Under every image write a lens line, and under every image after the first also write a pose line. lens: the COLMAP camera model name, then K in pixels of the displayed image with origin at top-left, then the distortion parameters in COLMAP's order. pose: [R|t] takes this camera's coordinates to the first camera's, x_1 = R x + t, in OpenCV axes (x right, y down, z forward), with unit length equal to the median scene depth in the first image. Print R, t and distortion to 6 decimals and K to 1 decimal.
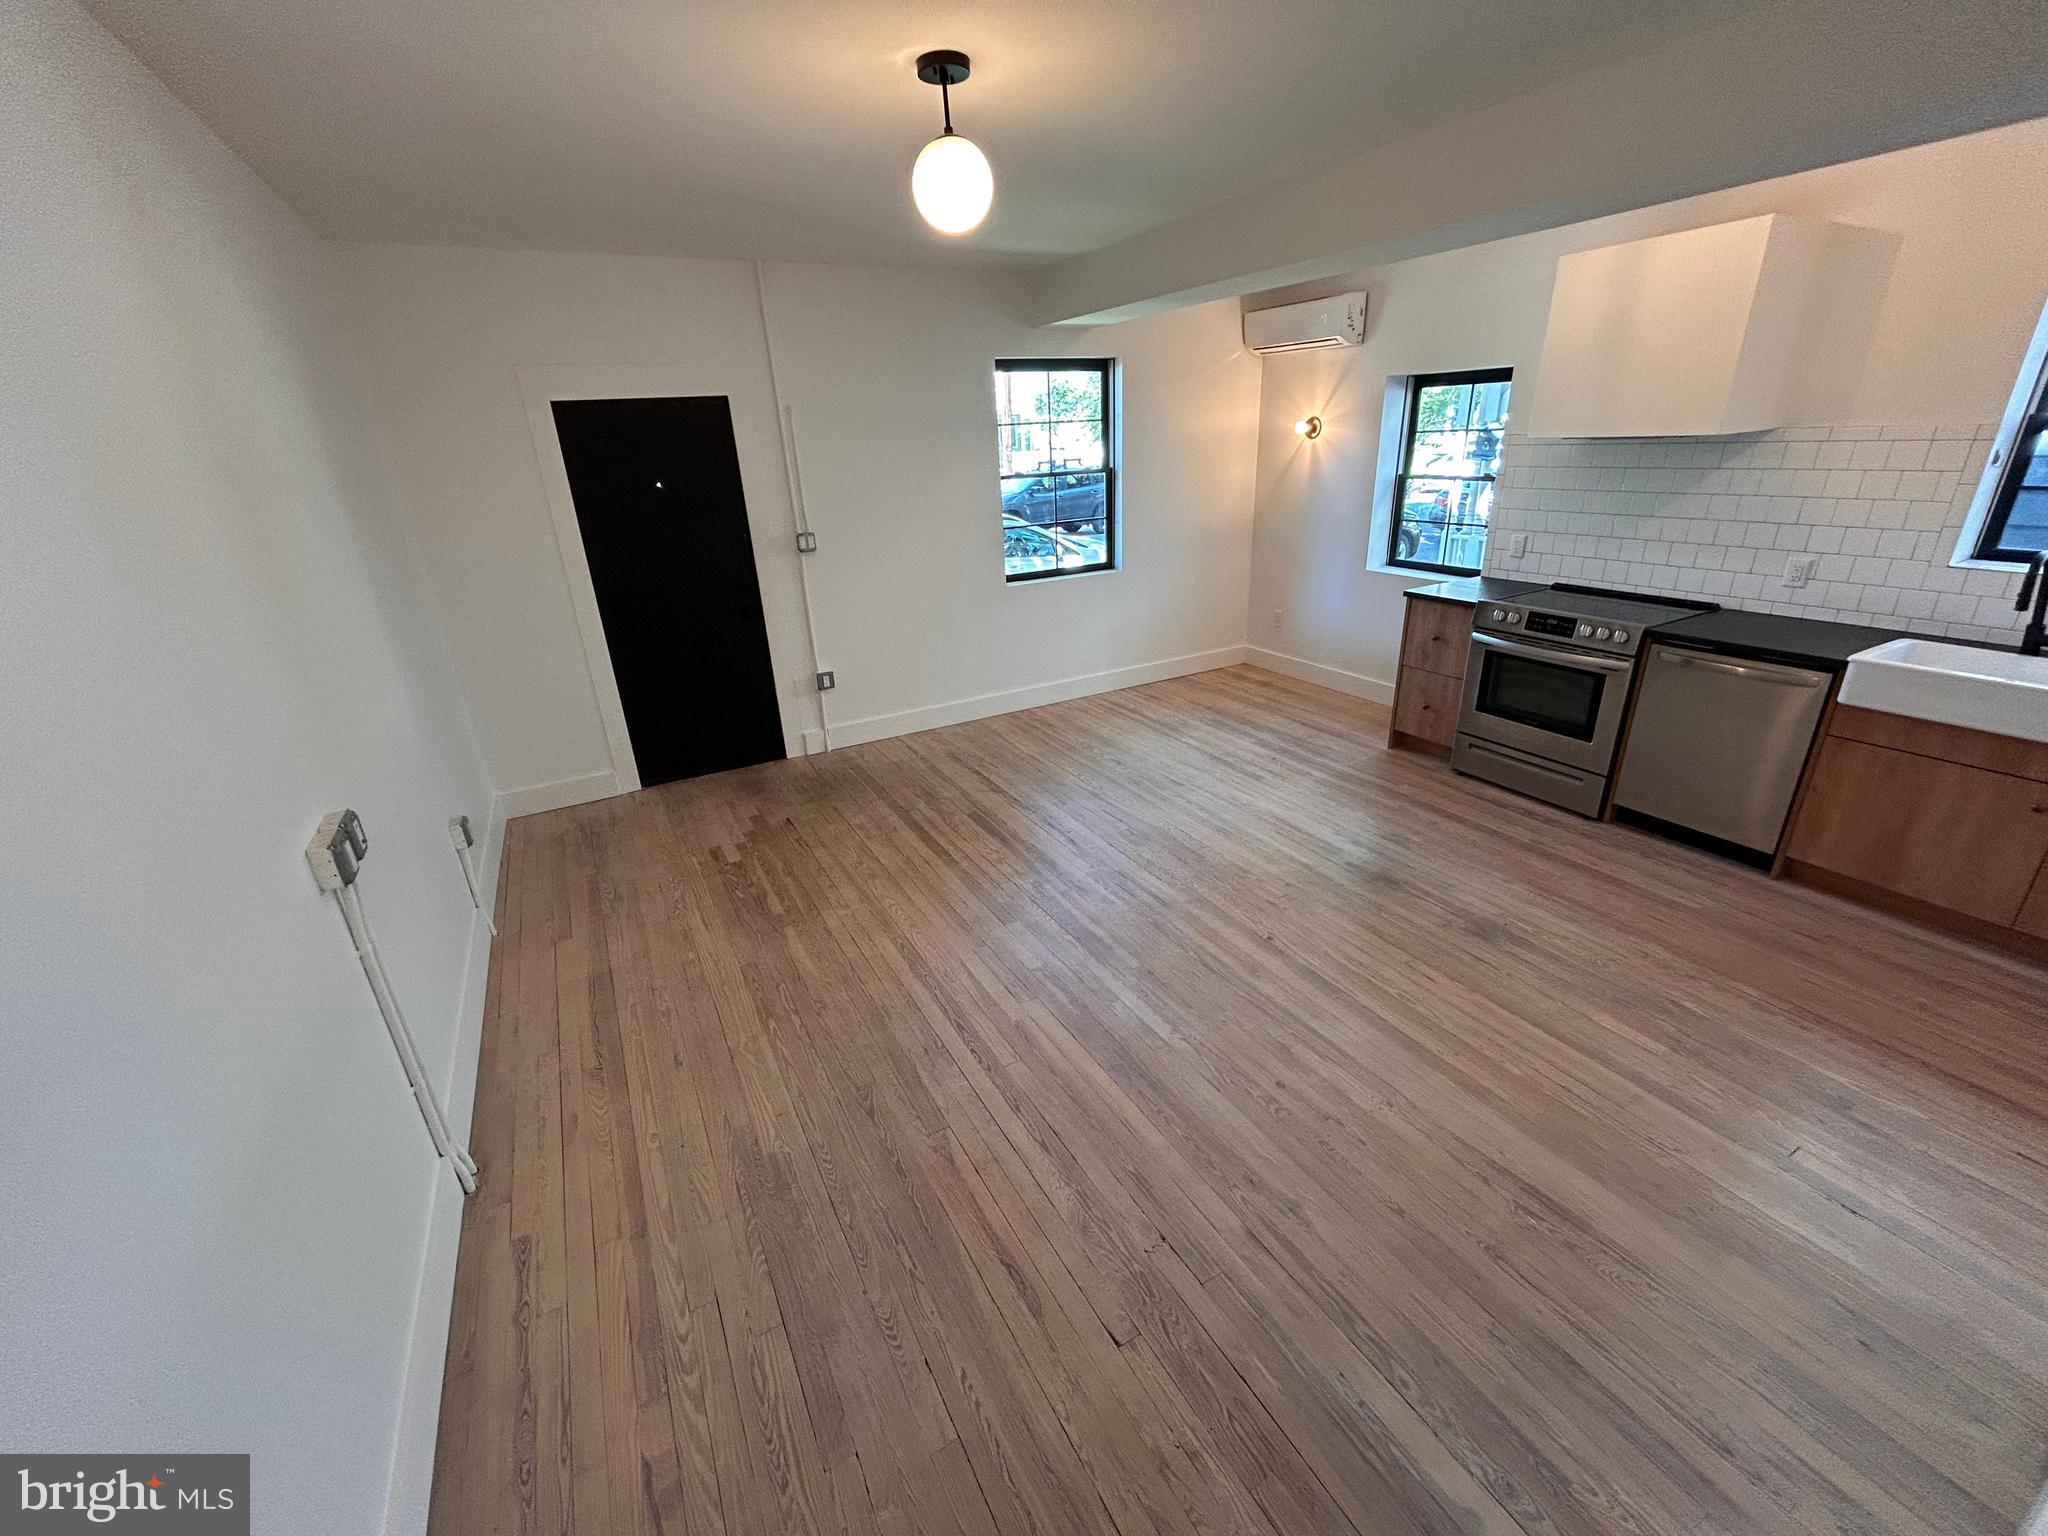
lens RADIAL K [[824.9, 0, 1021.1], [0, 824.9, 762.5], [0, 0, 1]] dist [-0.000887, 0.001387]
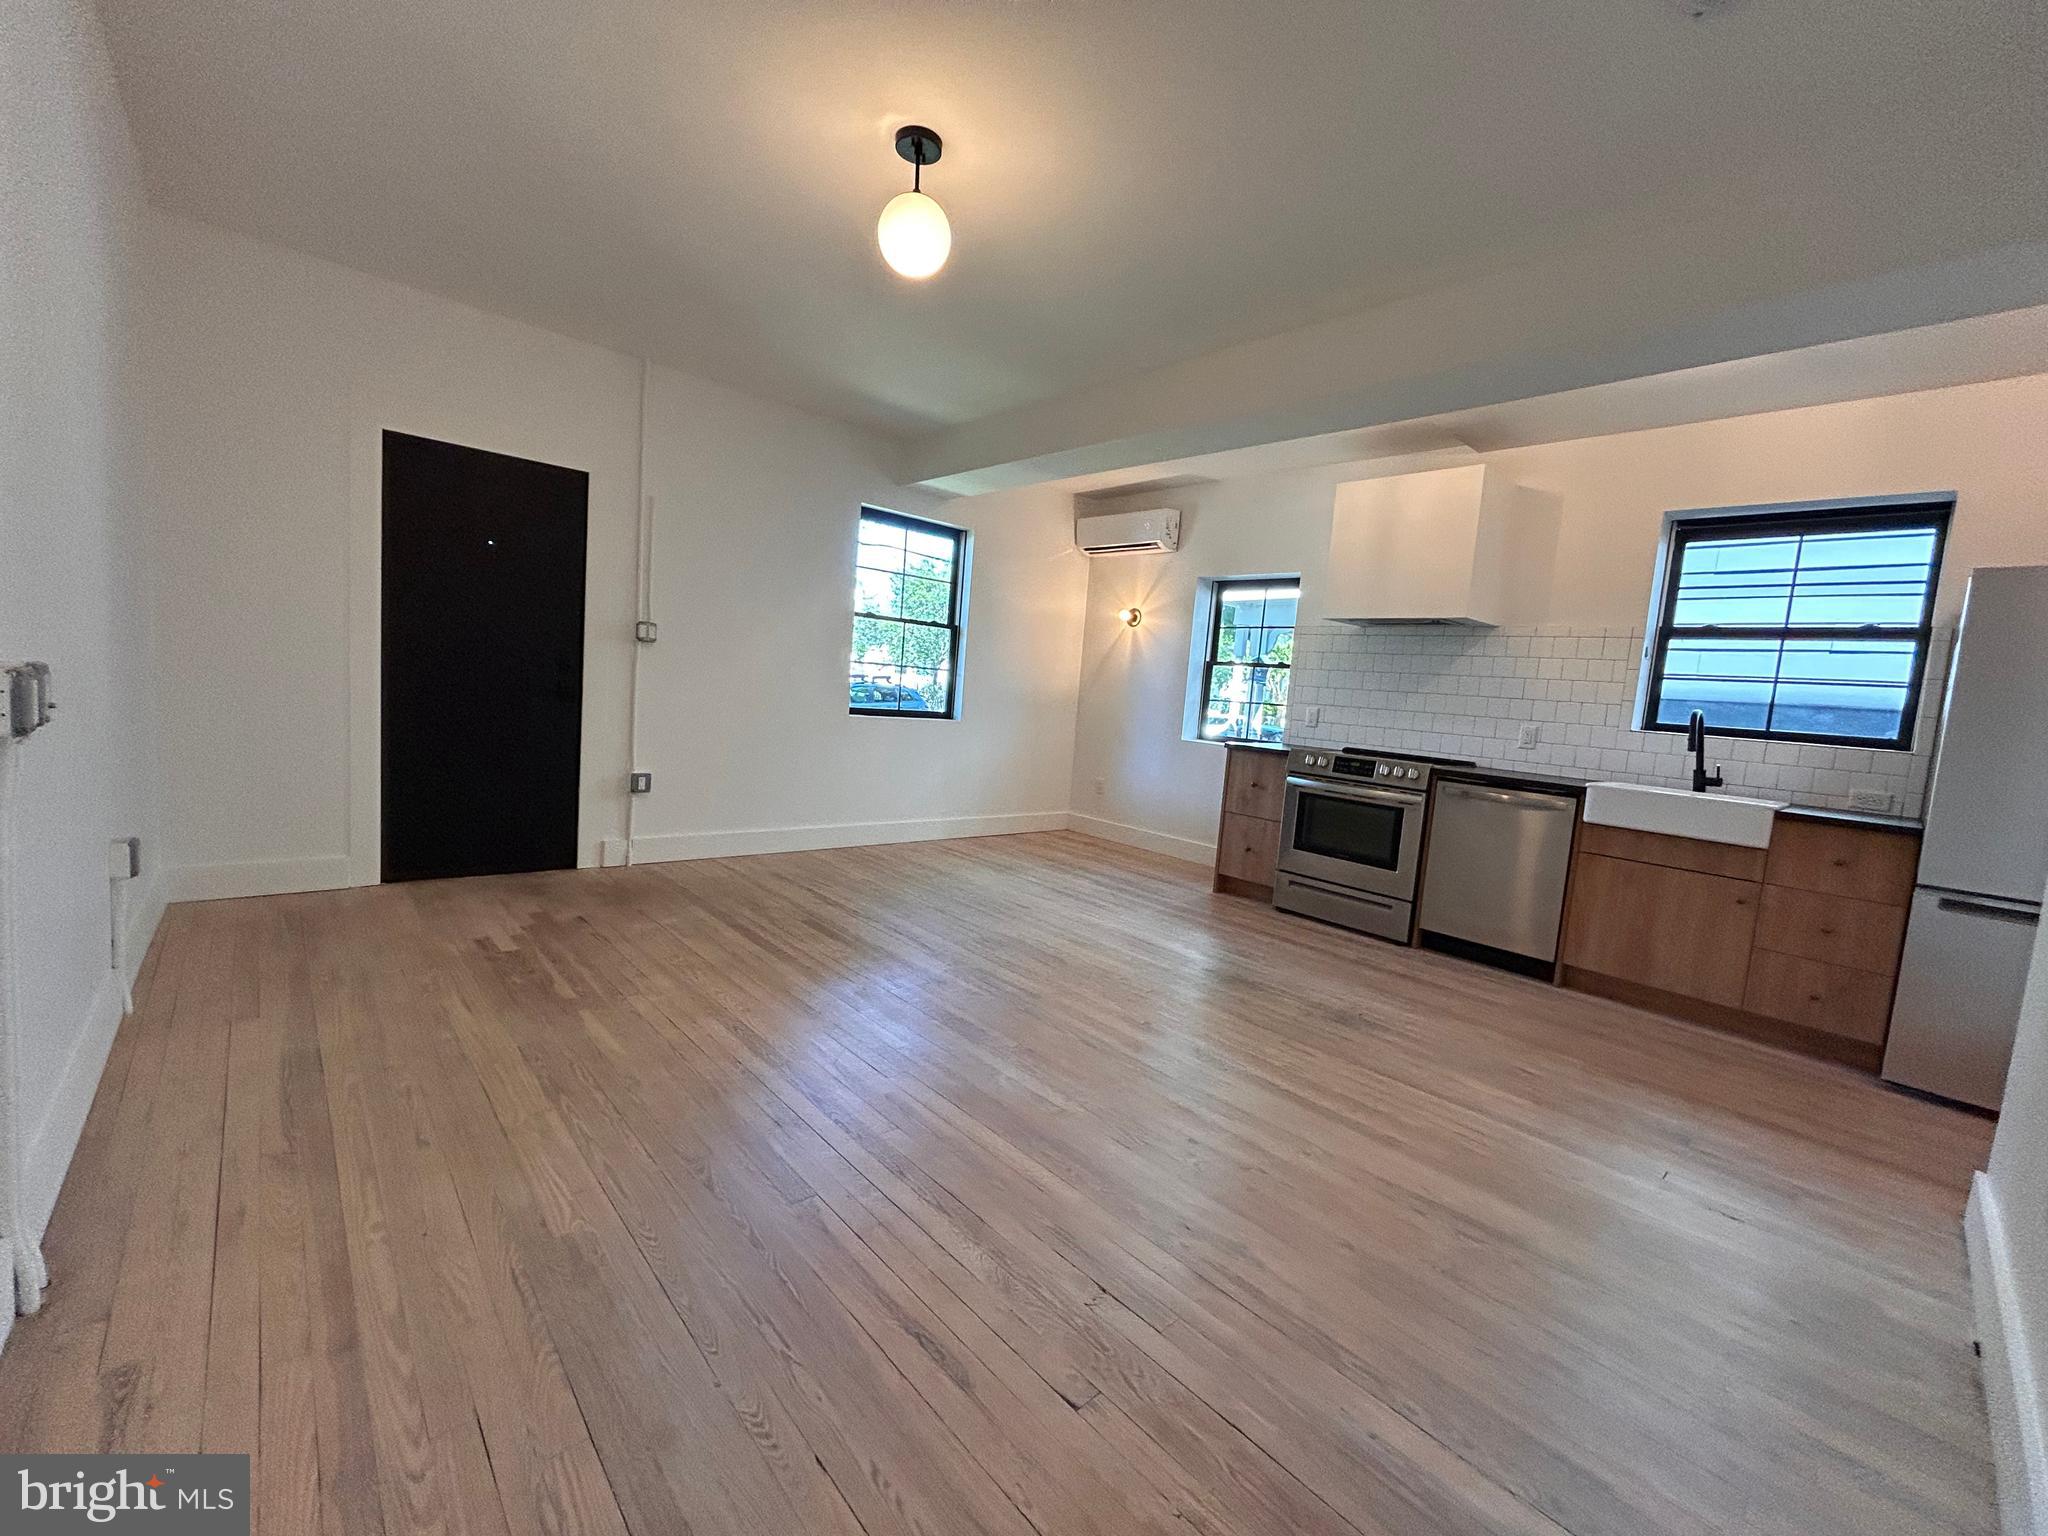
lens RADIAL K [[824.9, 0, 1021.7], [0, 824.9, 762.2], [0, 0, 1]] dist [-0.000887, 0.001387]
pose [[0.963278, 0.099580, 0.249356, -0.090244], [-0.025393, 0.958309, -0.284605, 0.175336], [-0.267301, 0.267822, 0.925647, 0.072183]]
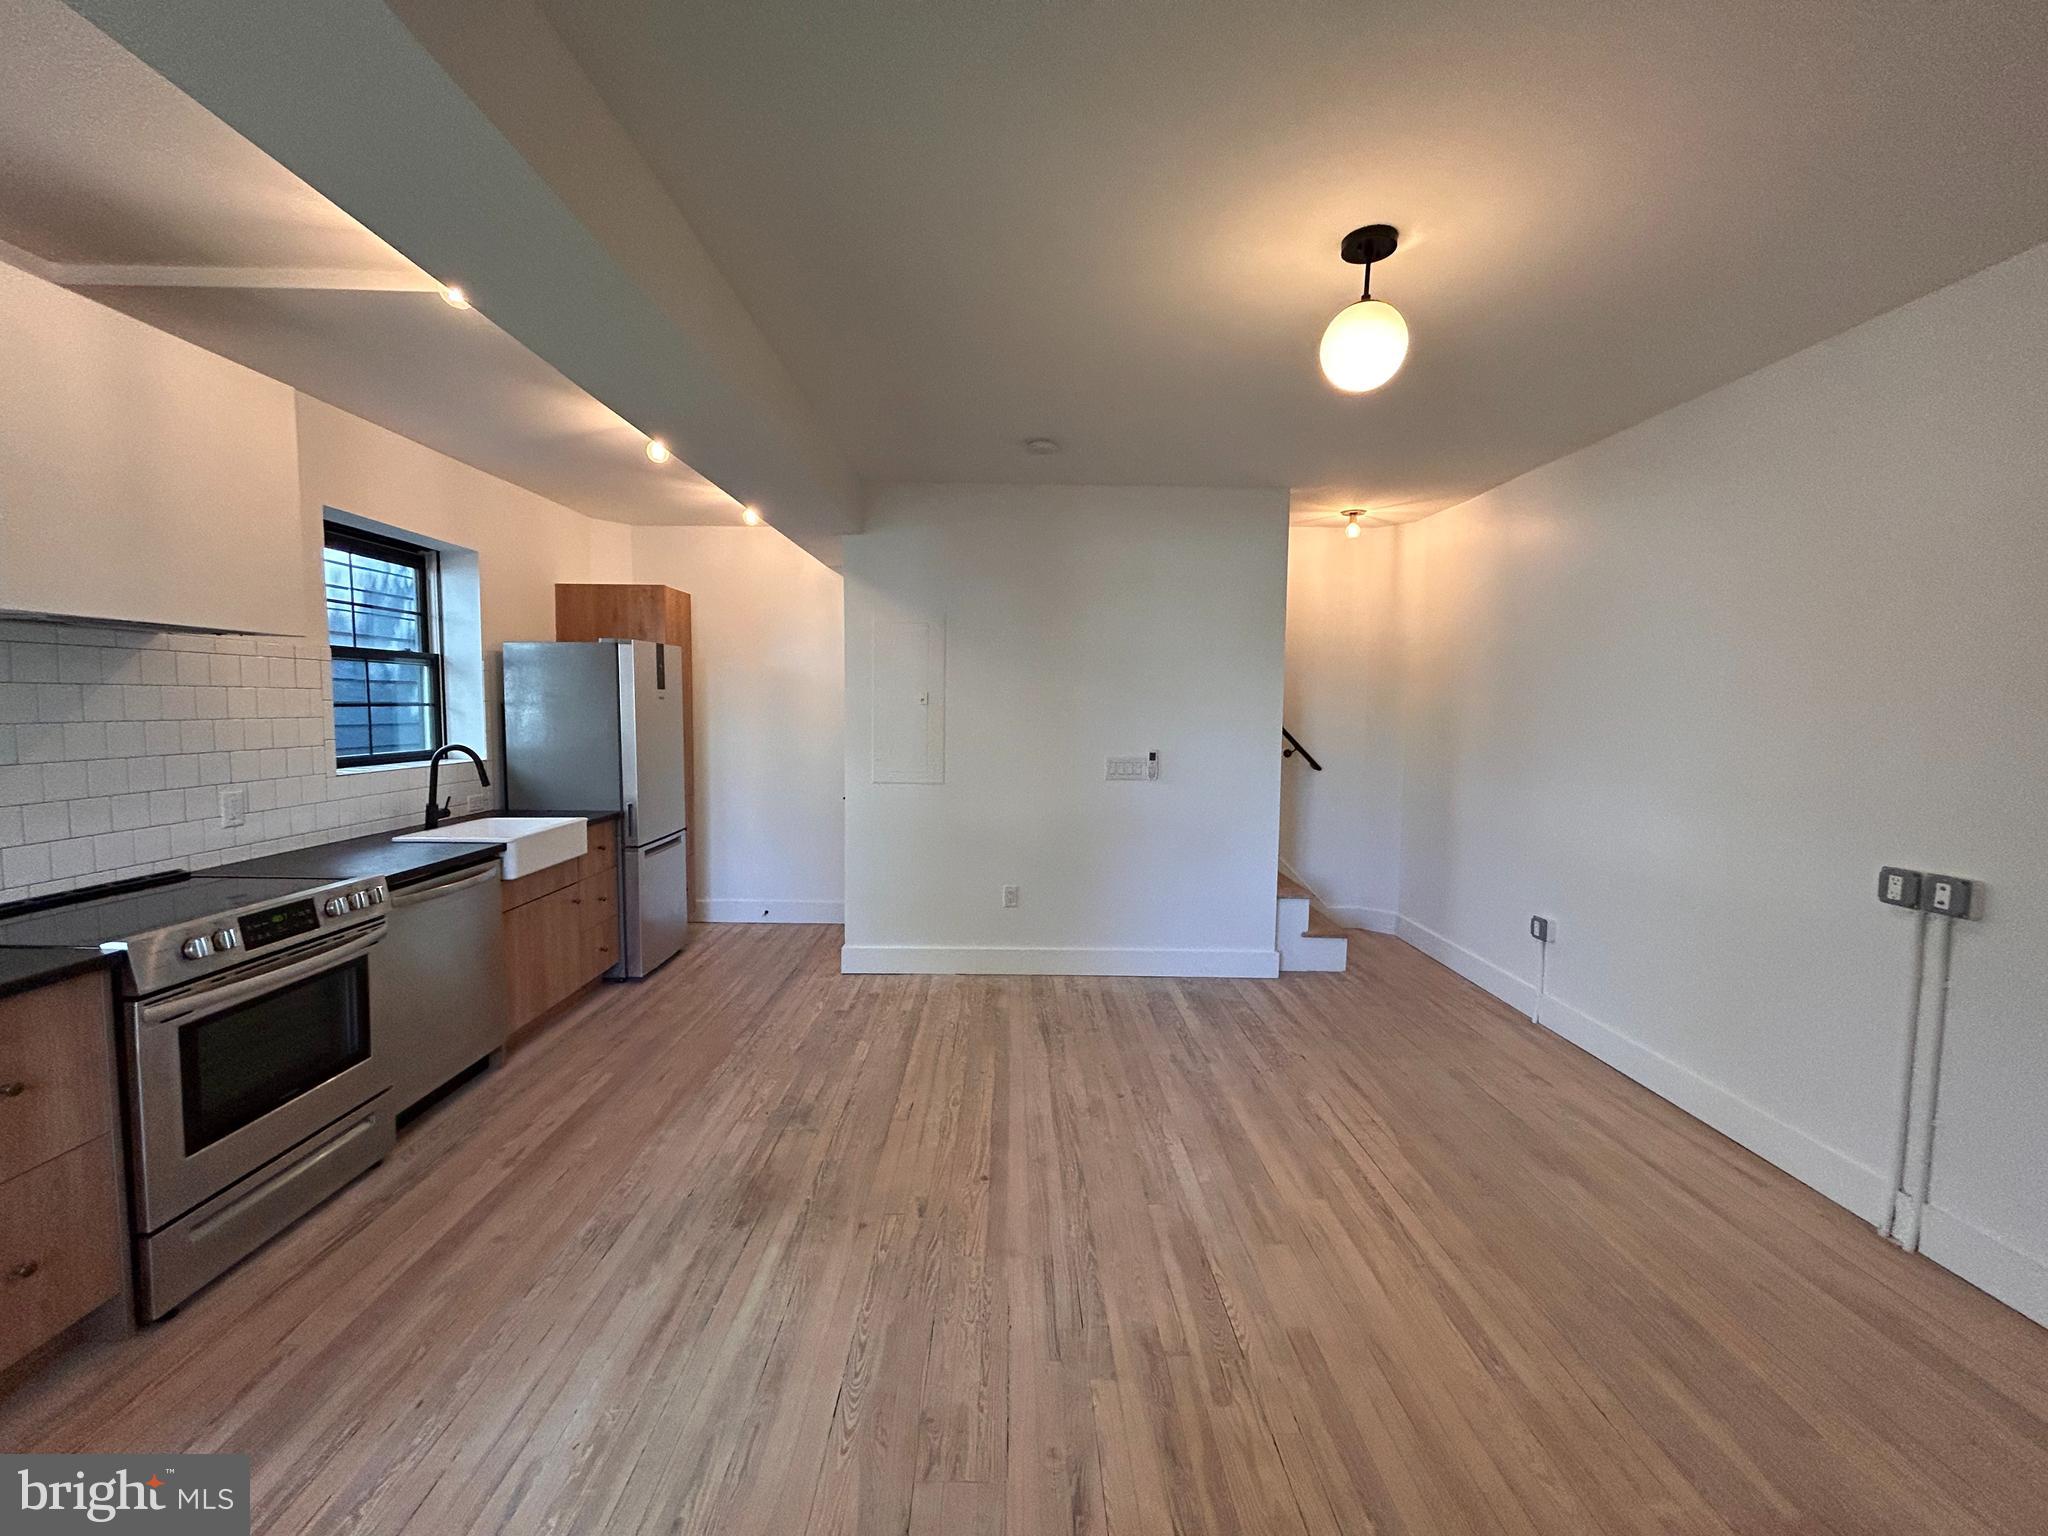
lens RADIAL K [[824.9, 0, 1026.0], [0, 824.9, 760.1], [0, 0, 1]] dist [-0.000887, 0.001387]
pose [[-0.886216, 0.001900, 0.463268, -0.109489], [0.197743, 0.905871, 0.374561, -0.419011], [-0.418950, 0.423550, -0.803173, 1.297050]]
